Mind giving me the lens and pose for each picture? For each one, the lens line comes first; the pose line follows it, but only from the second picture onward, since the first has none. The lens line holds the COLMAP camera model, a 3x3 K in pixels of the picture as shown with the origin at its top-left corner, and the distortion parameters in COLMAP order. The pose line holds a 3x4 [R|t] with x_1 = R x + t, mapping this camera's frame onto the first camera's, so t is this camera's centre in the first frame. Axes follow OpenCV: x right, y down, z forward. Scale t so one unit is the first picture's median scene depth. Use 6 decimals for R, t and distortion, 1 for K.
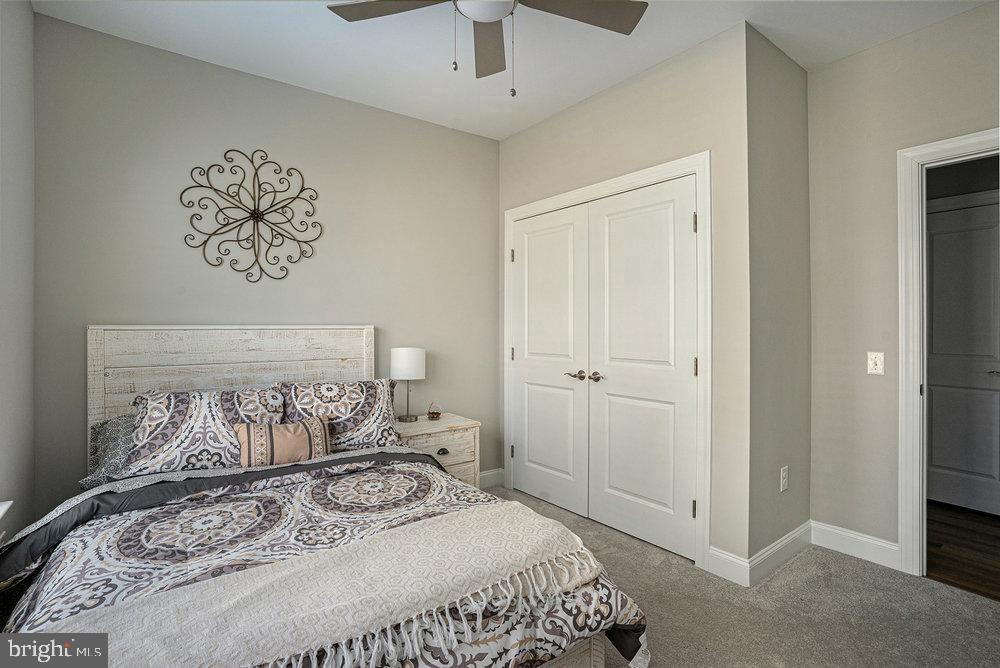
lens RADIAL K [[495.7, 0, 500.1], [0, 495.7, 326.1], [0, 0, 1]] dist [-0.046000, 0.000893]
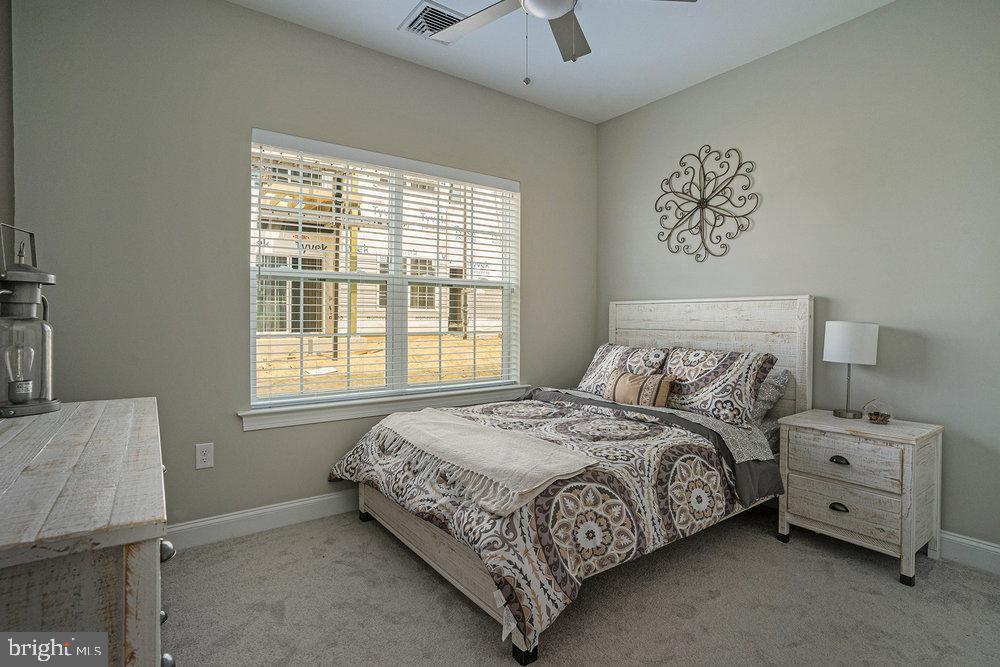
lens RADIAL K [[495.7, 0, 500.1], [0, 495.7, 325.6], [0, 0, 1]] dist [-0.046000, 0.000893]
pose [[-0.020635, 0.014519, -0.999682, 0.681132], [-0.001119, 0.999894, 0.014545, 0.045804], [0.999786, 0.001418, -0.020616, 0.553899]]
